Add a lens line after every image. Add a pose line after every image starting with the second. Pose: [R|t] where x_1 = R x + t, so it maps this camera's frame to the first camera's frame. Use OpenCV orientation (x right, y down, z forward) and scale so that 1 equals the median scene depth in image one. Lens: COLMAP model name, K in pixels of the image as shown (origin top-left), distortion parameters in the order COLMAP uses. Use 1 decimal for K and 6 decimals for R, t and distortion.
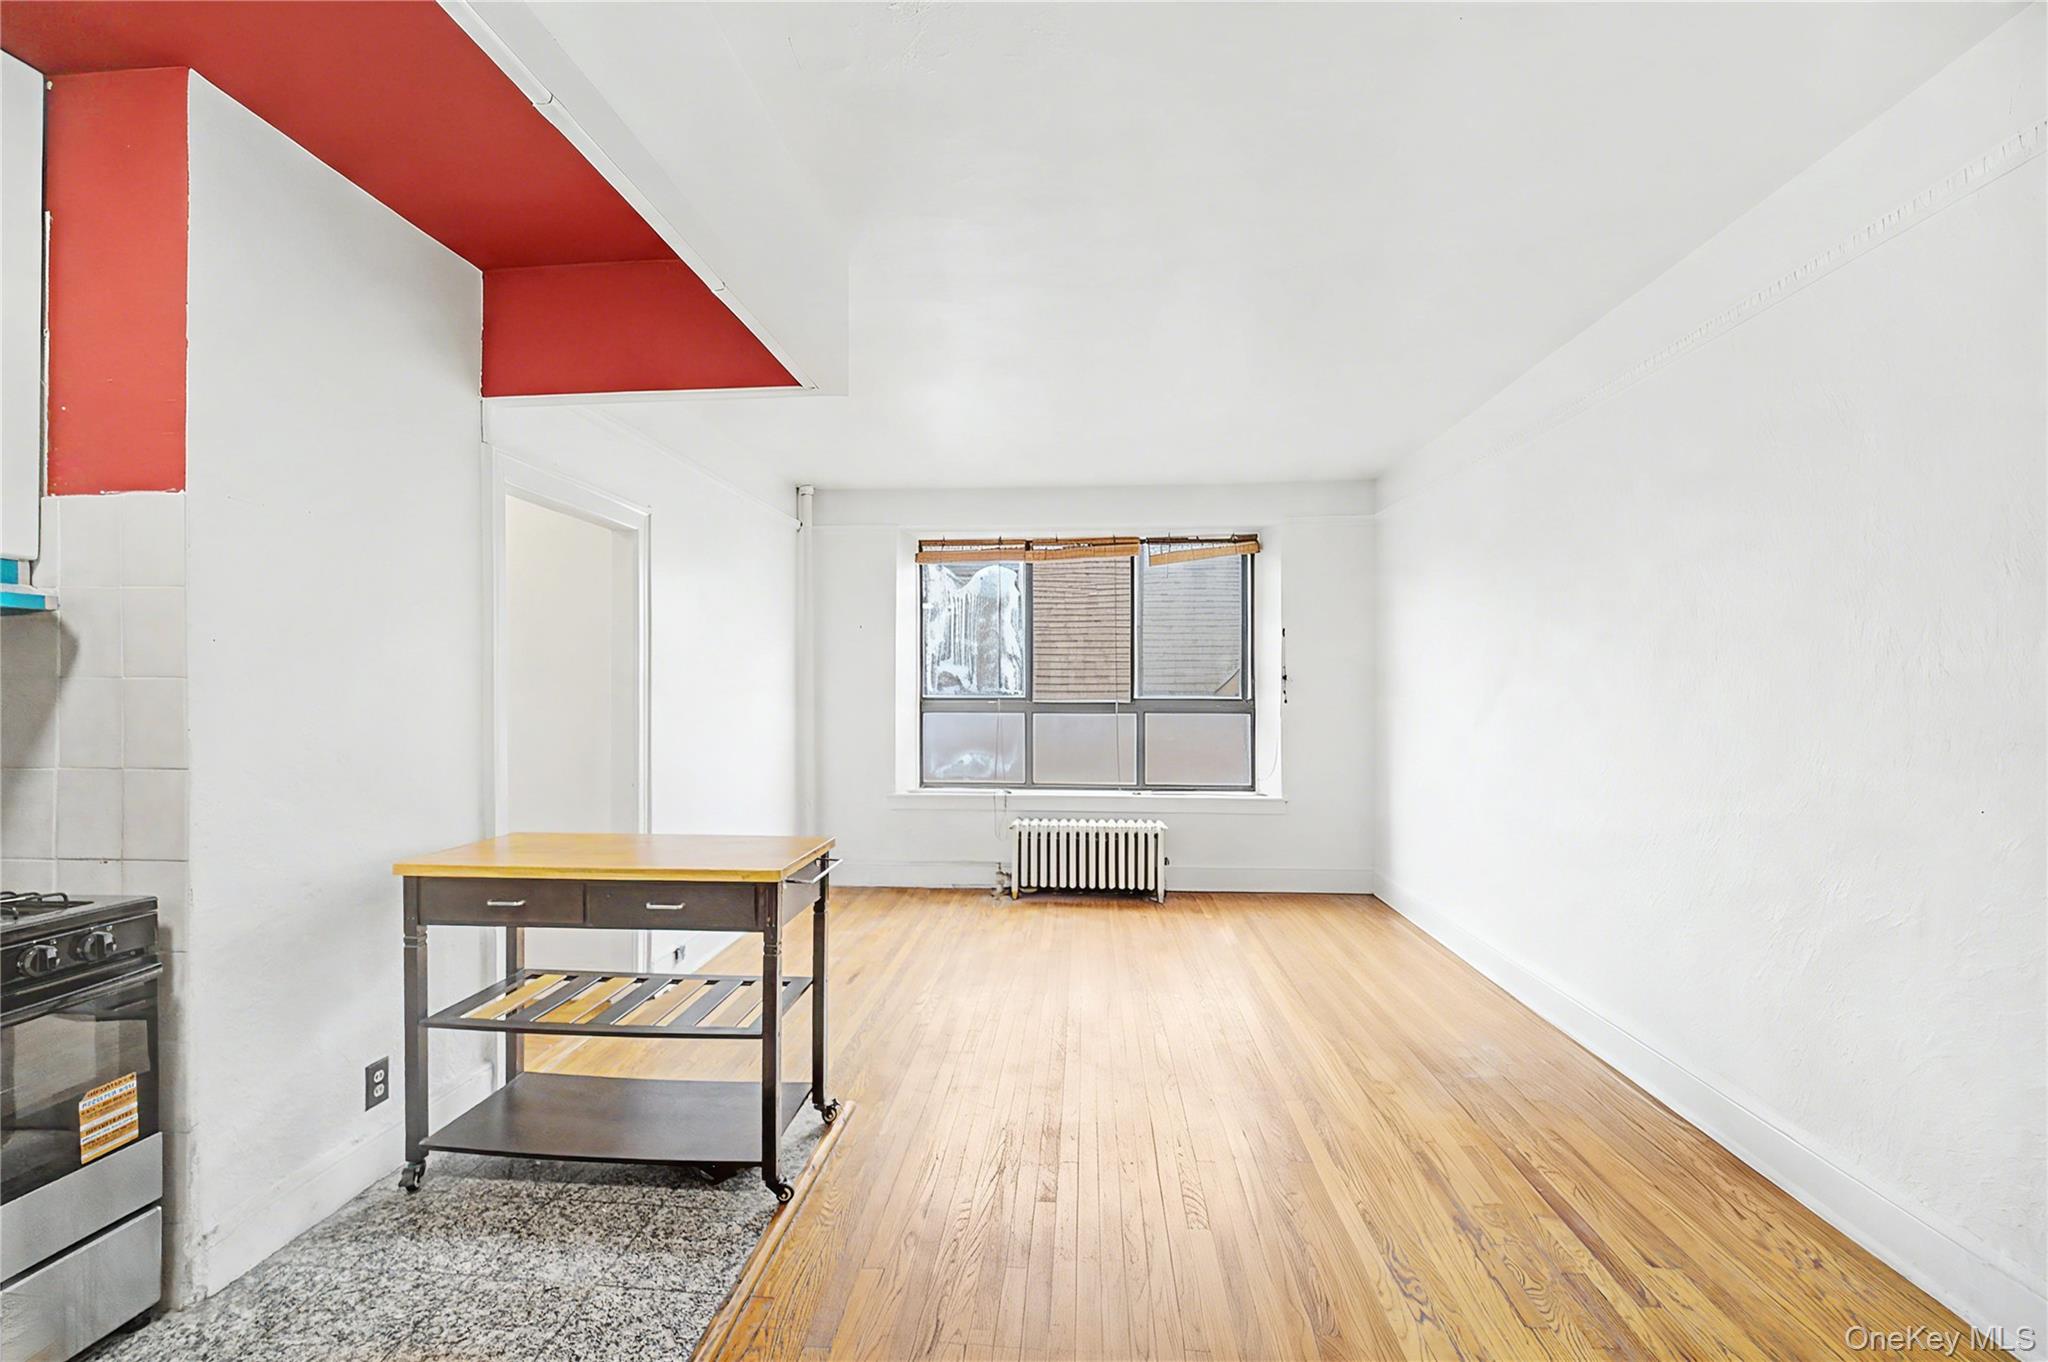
lens RADIAL K [[875.1, 0, 980.9], [0, 875.1, 675.0], [0, 0, 1]] dist [-0.033192, 0.006717]
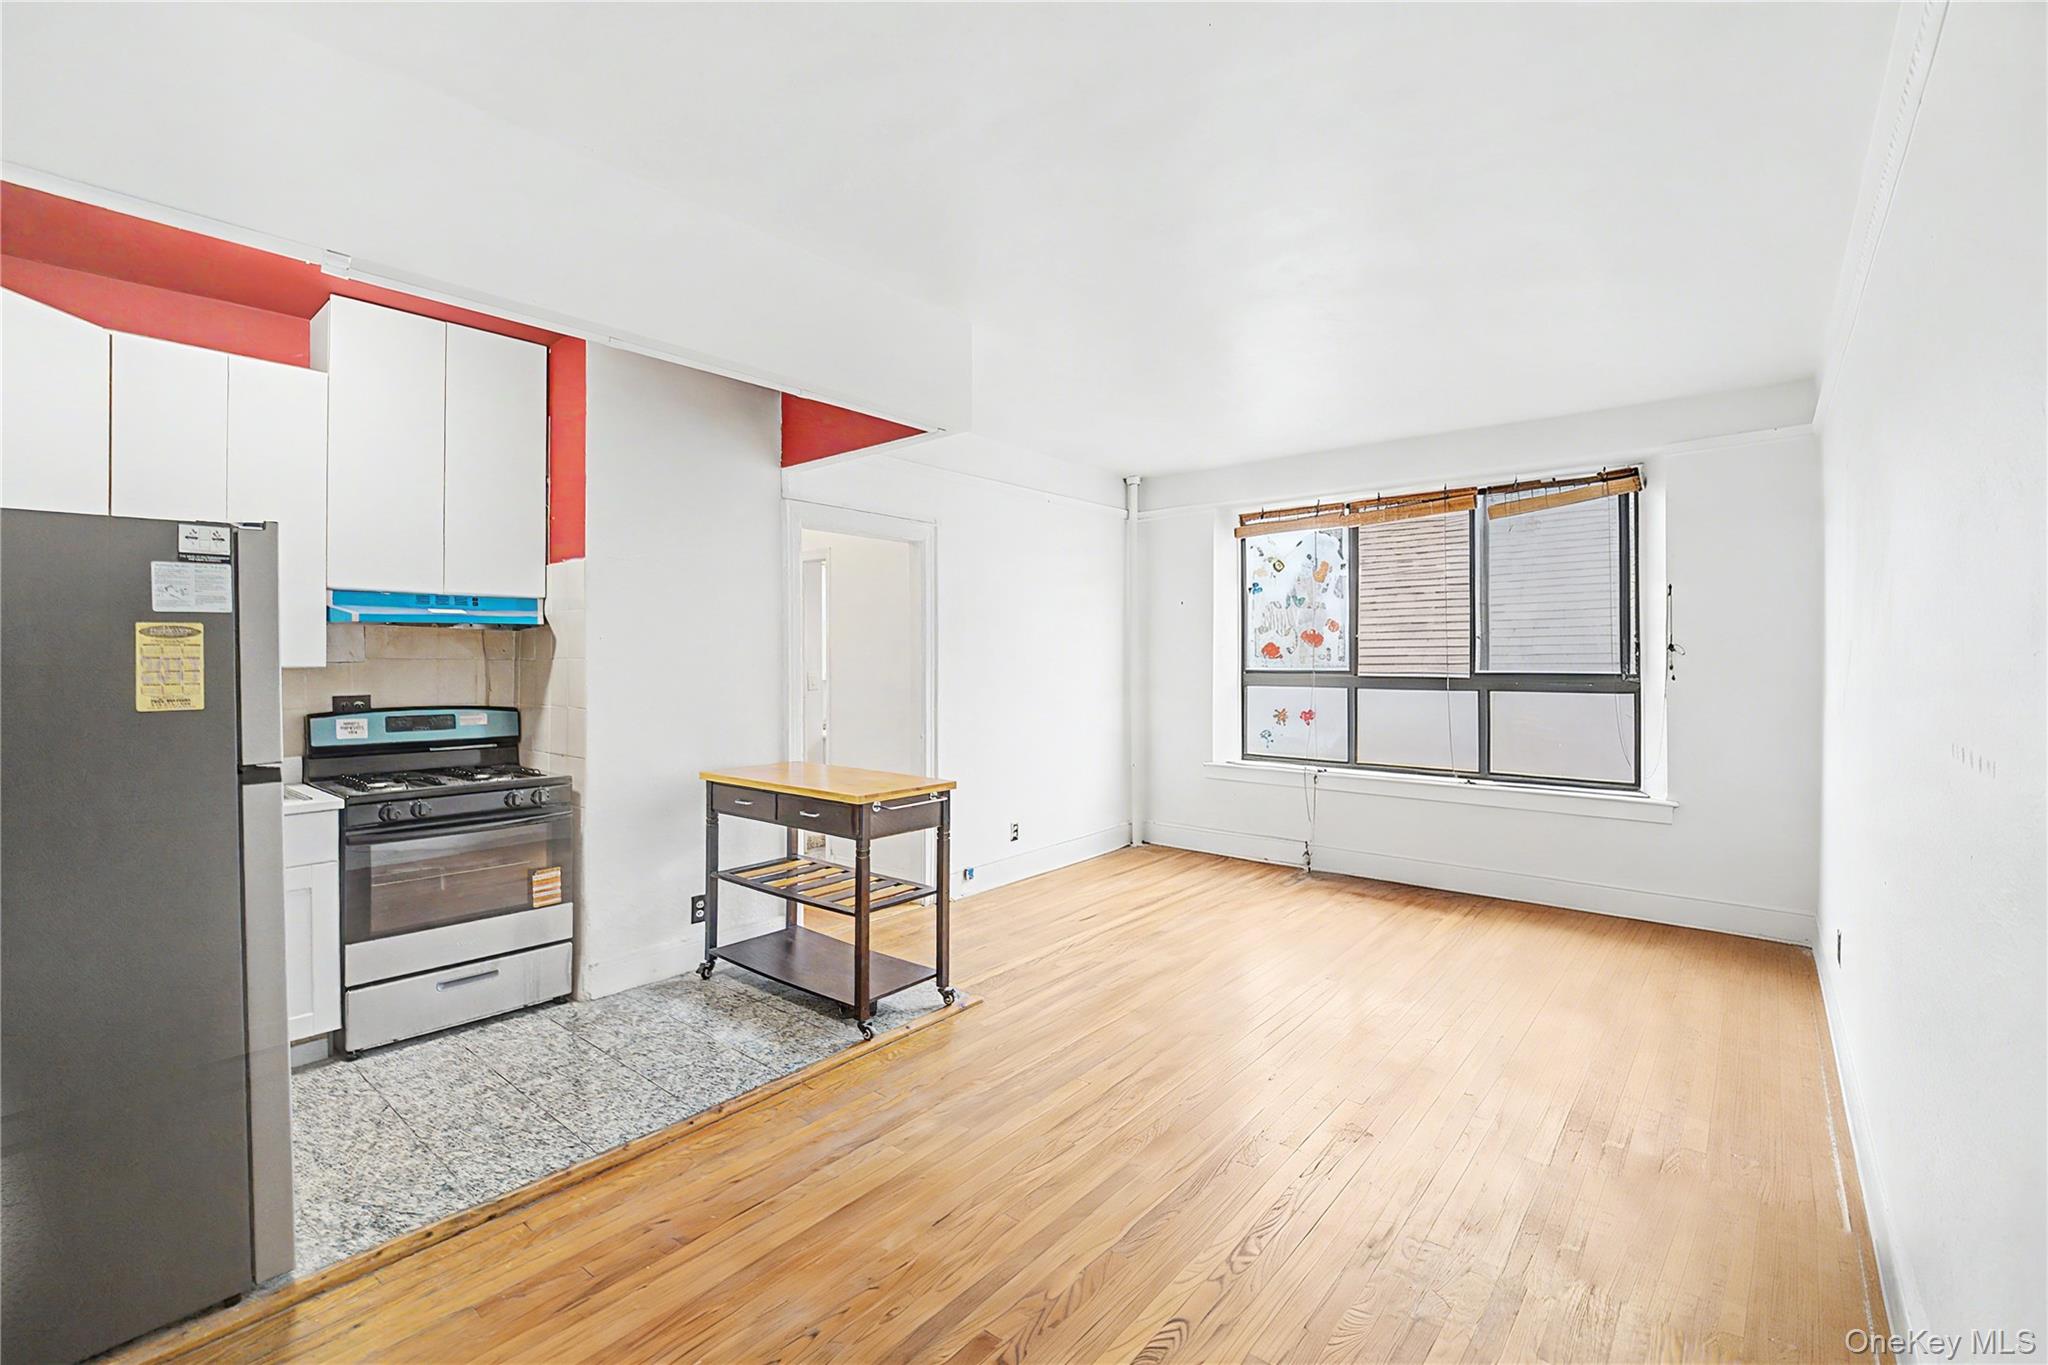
lens RADIAL K [[875.1, 0, 980.9], [0, 875.1, 676.5], [0, 0, 1]] dist [-0.033192, 0.006717]
pose [[0.804621, 0.009295, -0.593716, 0.394031], [0.008502, 0.999595, 0.027171, 0.003501], [0.593728, -0.026910, 0.804215, 0.014928]]
